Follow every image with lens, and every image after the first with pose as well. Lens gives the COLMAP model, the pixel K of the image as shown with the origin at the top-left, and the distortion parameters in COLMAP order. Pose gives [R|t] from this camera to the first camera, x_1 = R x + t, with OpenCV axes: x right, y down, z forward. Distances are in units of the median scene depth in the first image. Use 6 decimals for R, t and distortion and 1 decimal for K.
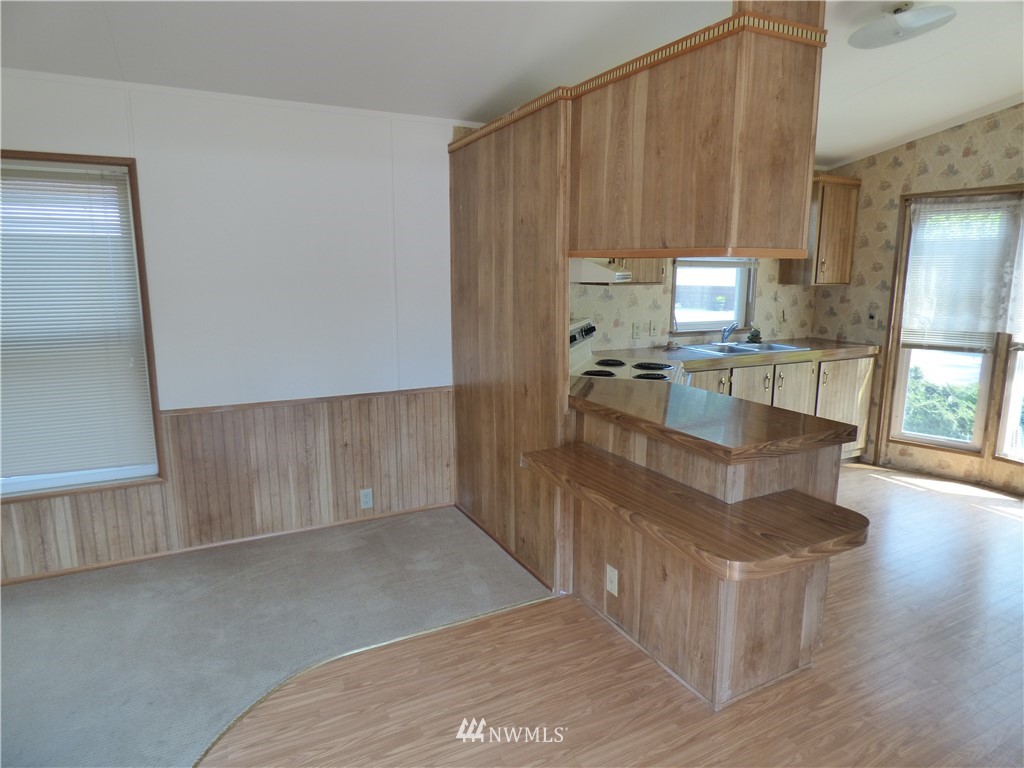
lens RADIAL K [[600.0, 0, 509.2], [0, 600.0, 376.5], [0, 0, 1]] dist [-0.025532, -0.002201]
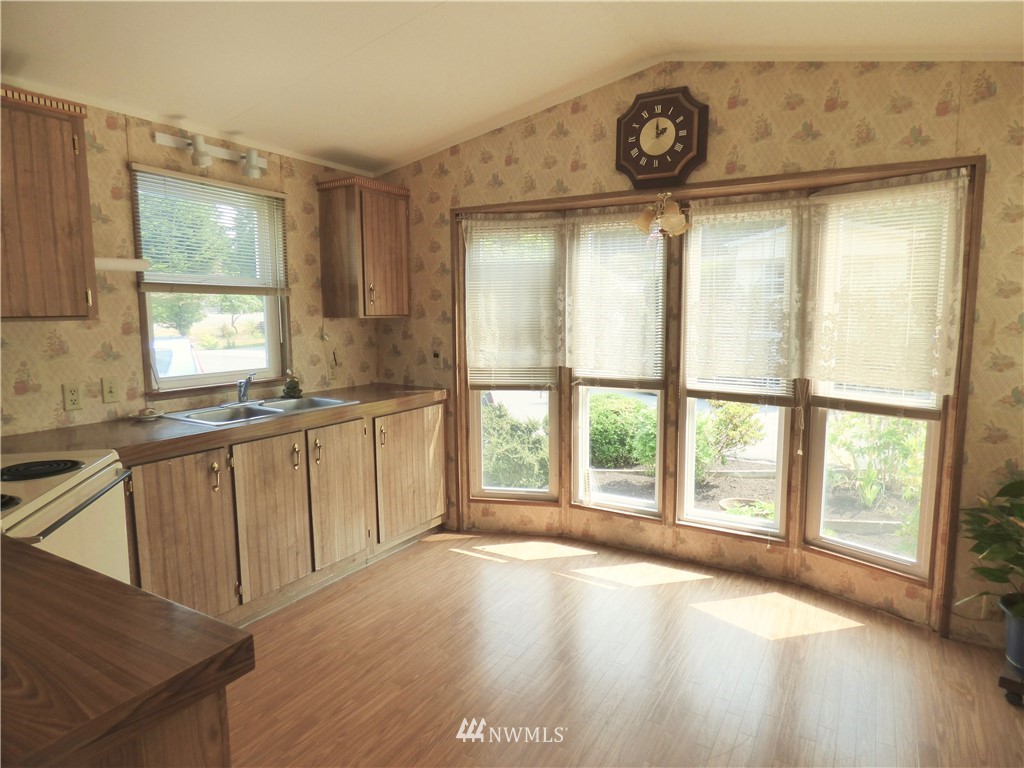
lens RADIAL K [[618.0, 0, 514.3], [0, 618.0, 380.4], [0, 0, 1]] dist [-0.019324, -0.000156]
pose [[0.831405, -0.064997, 0.551853, 0.229014], [0.098836, 0.994597, -0.031760, -0.027733], [-0.546807, 0.080948, 0.833336, 0.231974]]
